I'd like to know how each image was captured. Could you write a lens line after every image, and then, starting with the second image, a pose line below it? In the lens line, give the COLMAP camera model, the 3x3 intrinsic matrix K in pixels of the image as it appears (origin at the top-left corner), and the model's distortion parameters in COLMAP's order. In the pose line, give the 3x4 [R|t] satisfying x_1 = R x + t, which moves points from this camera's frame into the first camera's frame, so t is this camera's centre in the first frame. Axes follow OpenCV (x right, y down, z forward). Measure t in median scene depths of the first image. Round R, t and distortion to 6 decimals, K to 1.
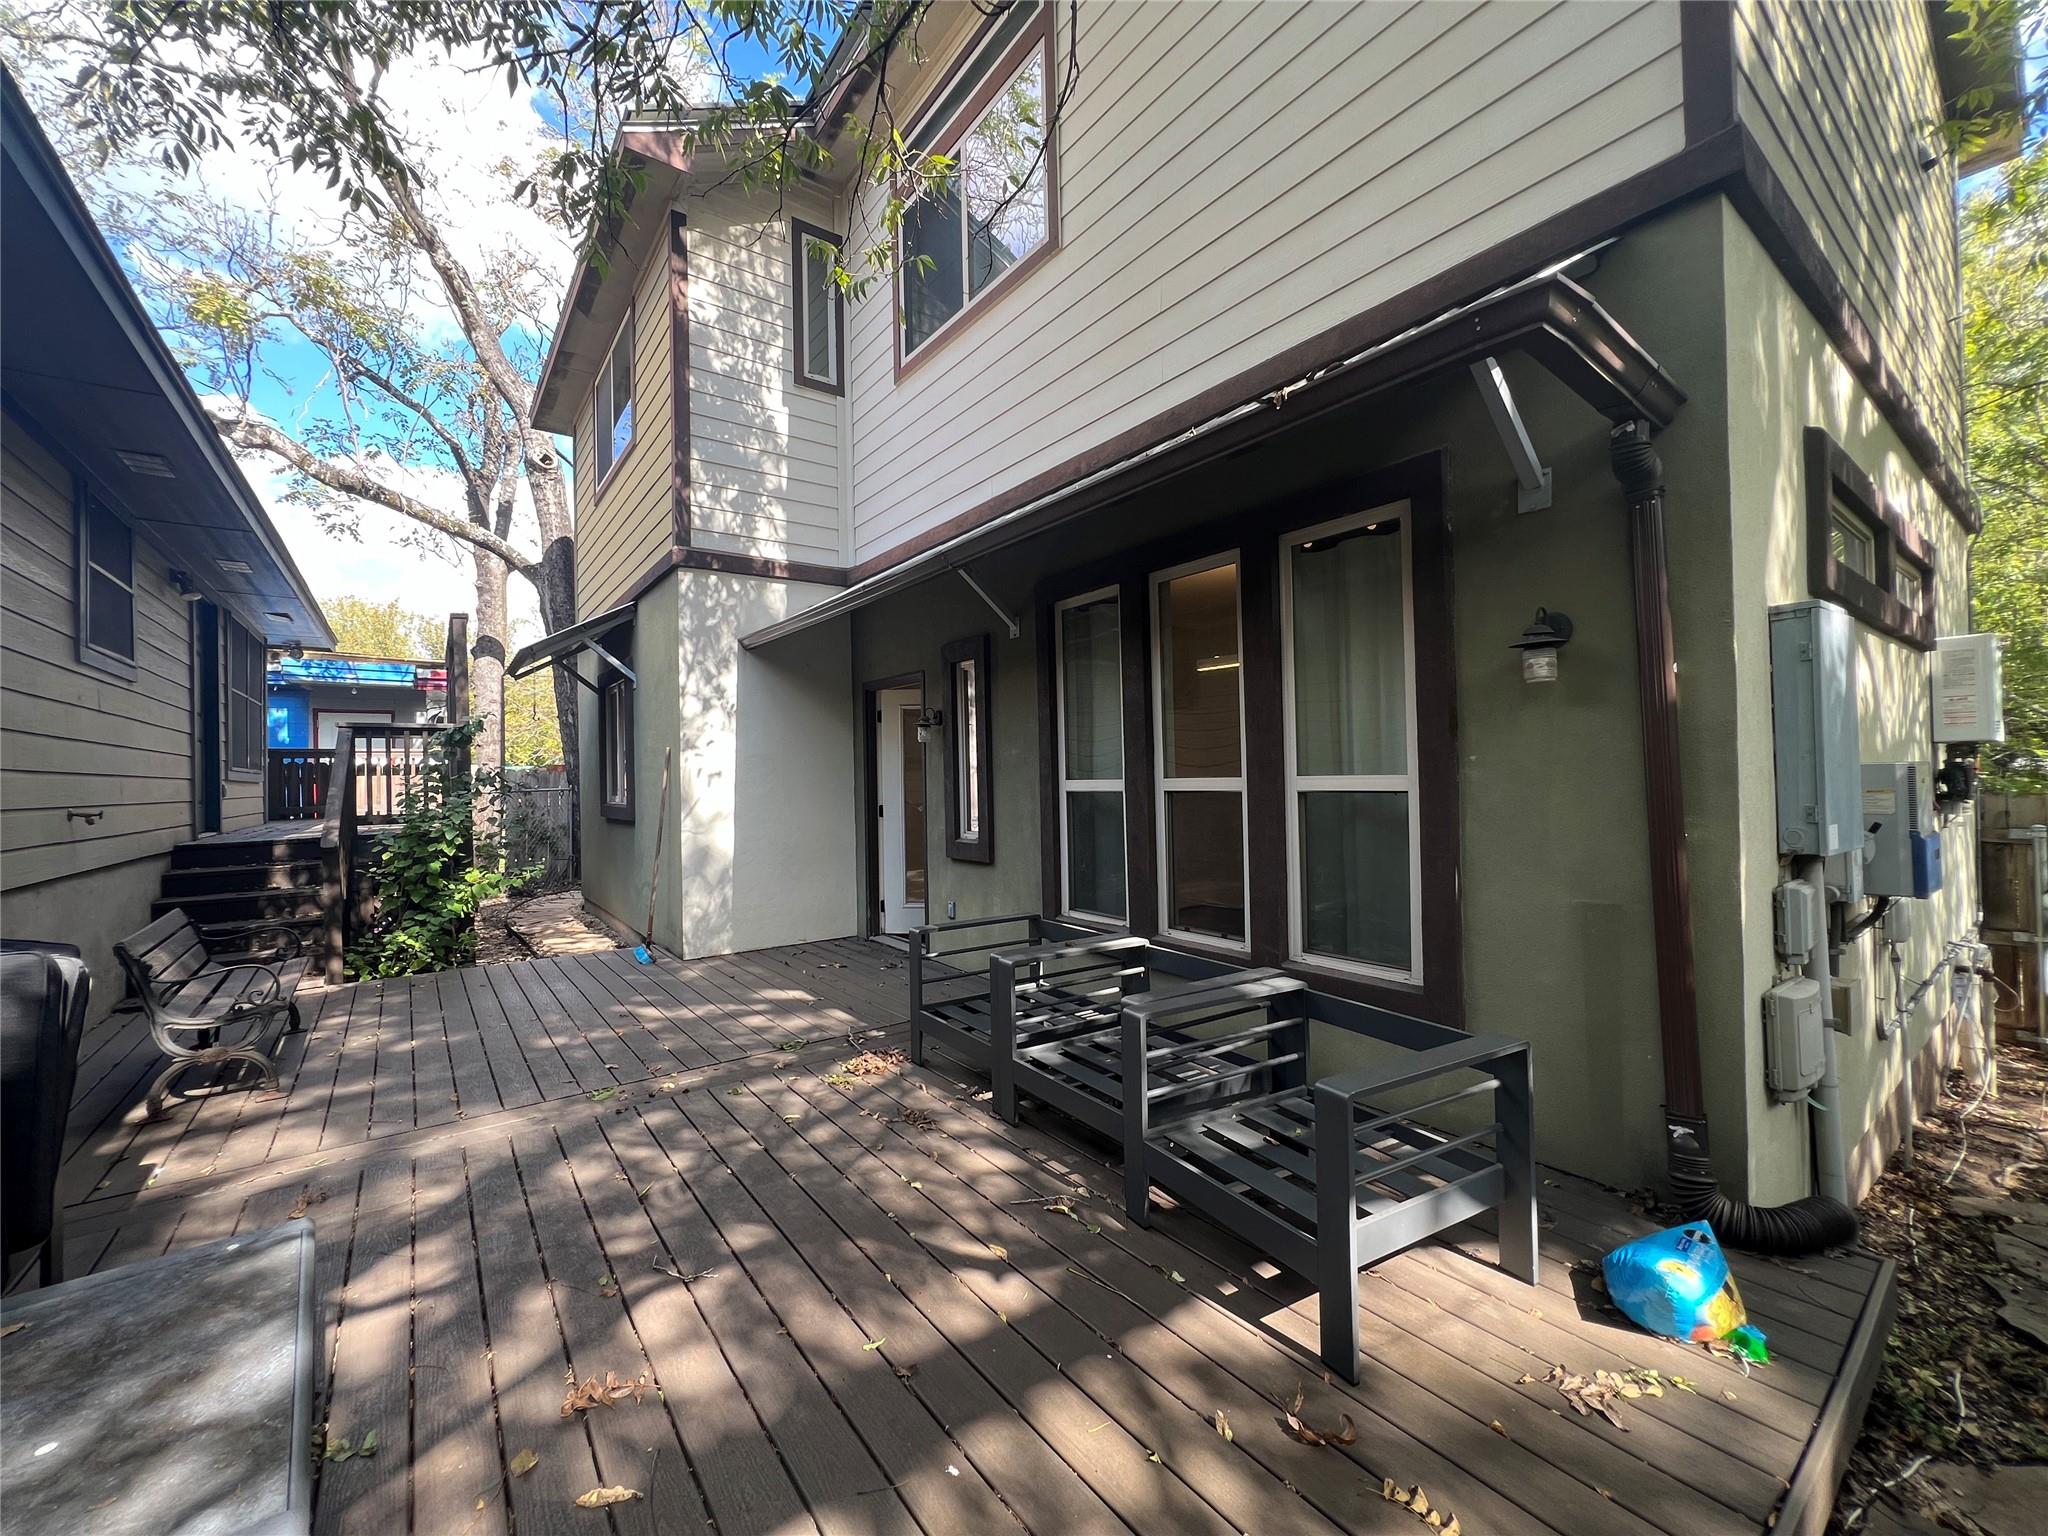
lens RADIAL K [[820.7, 0, 1019.9], [0, 820.7, 765.6], [0, 0, 1]] dist [-0.000102, 0.000311]
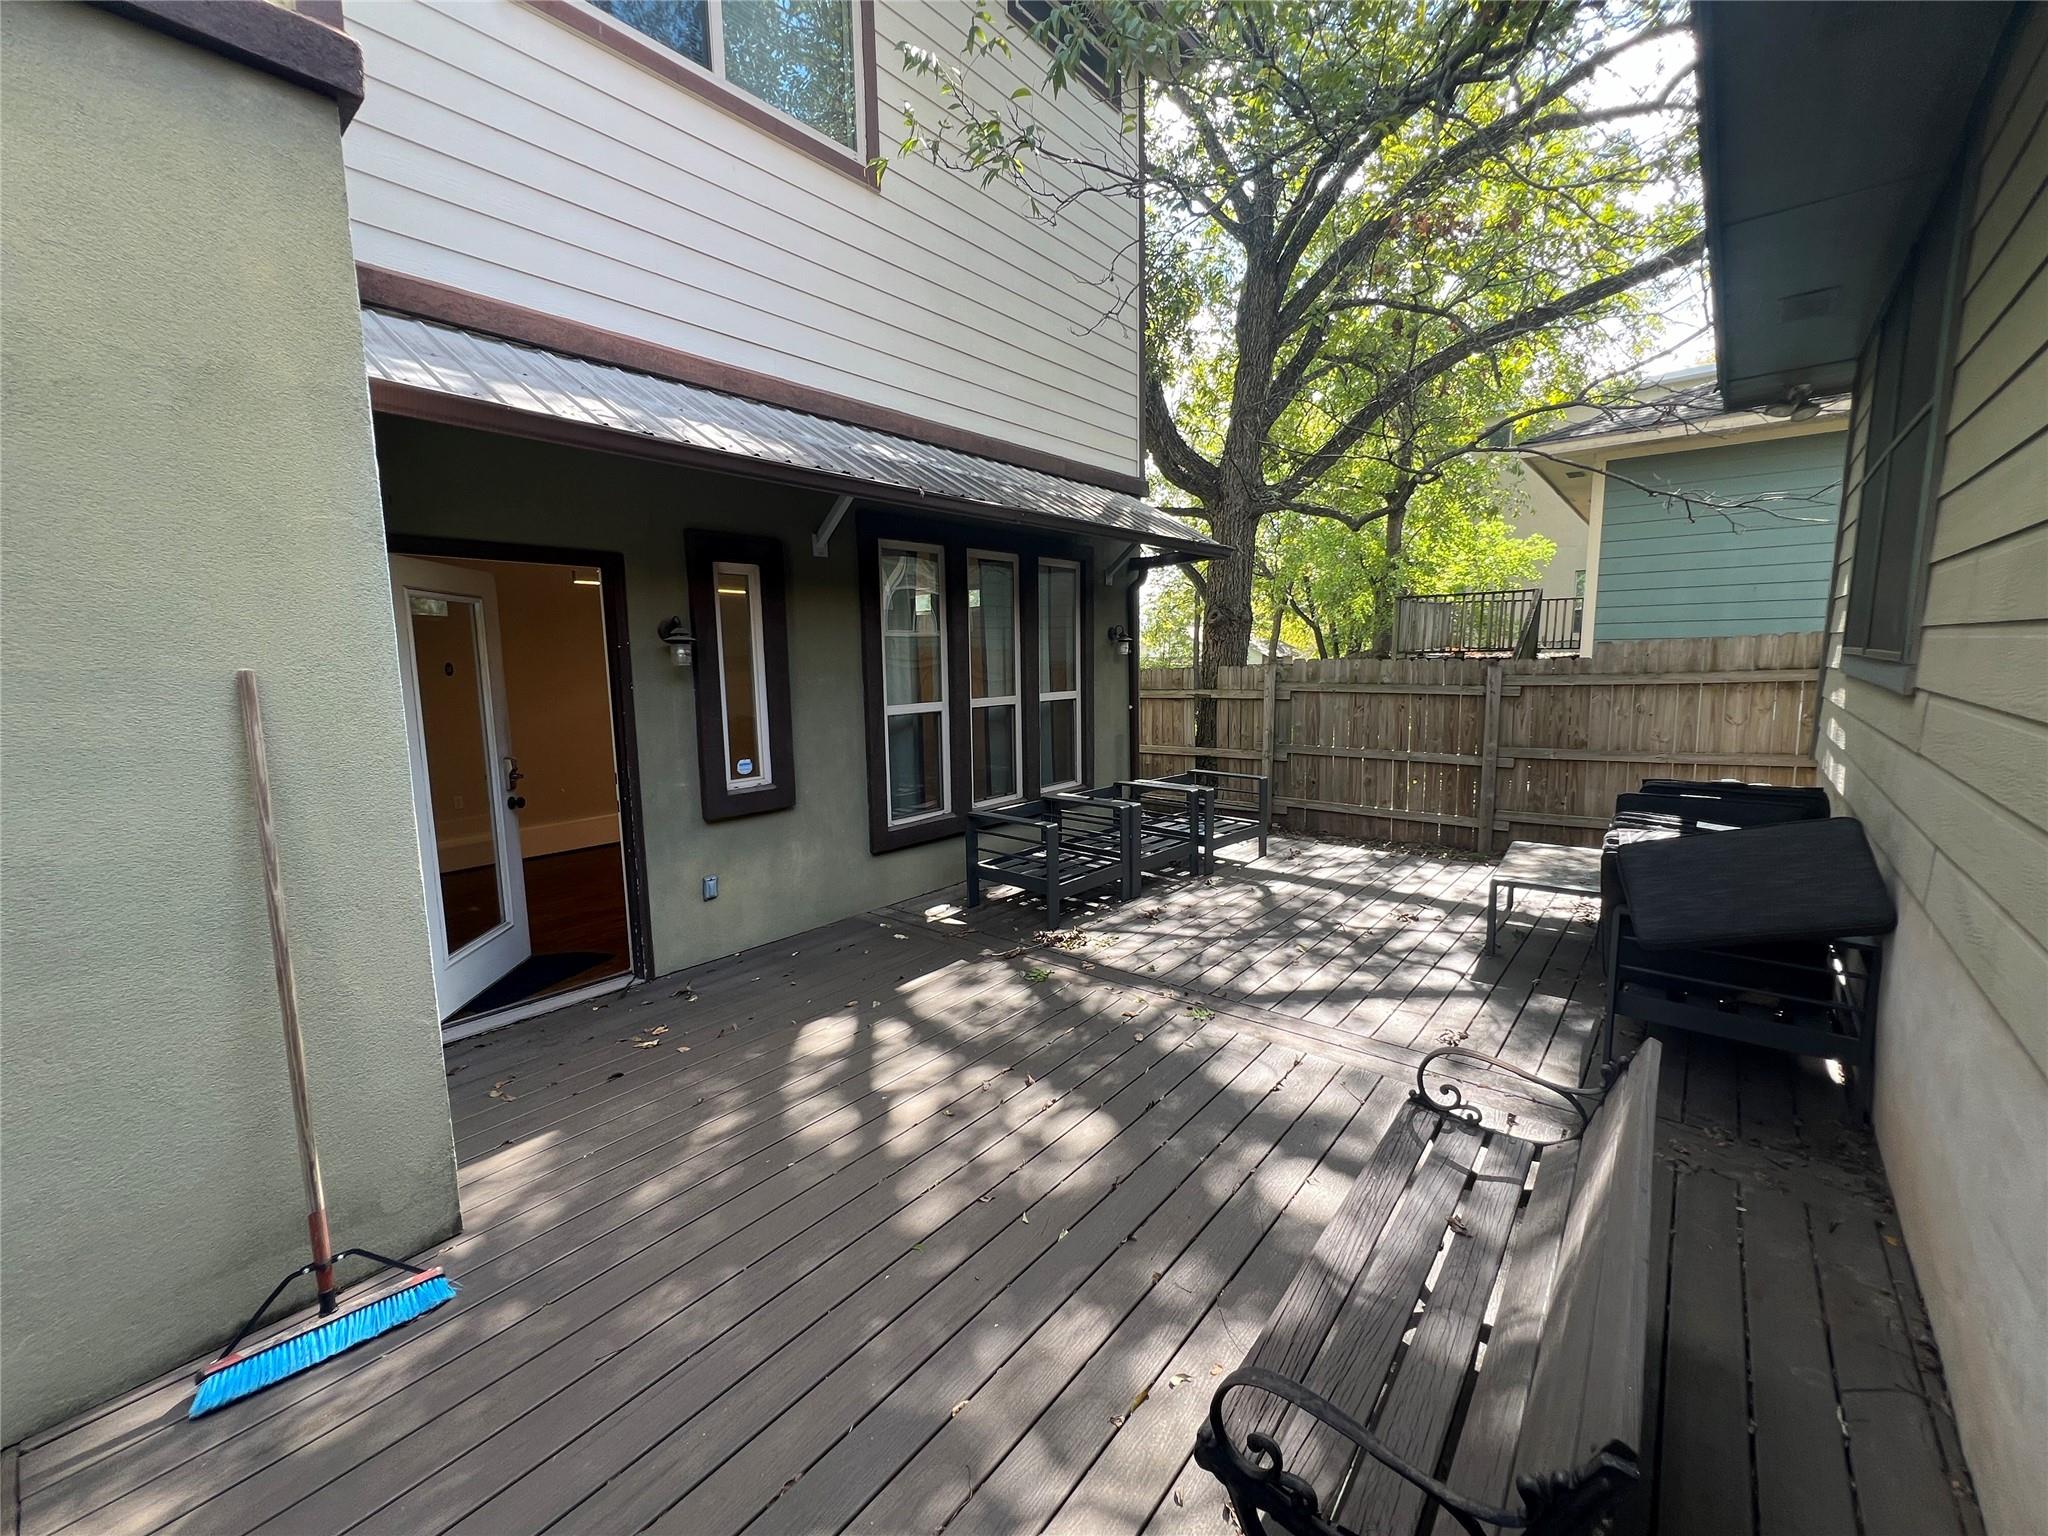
lens RADIAL K [[820.7, 0, 1019.9], [0, 820.7, 765.6], [0, 0, 1]] dist [-0.000102, 0.000311]
pose [[-0.229015, -0.099270, 0.968348, -1.590850], [0.013214, 0.994378, 0.105064, -0.021374], [-0.973333, 0.036857, -0.226416, 1.618309]]
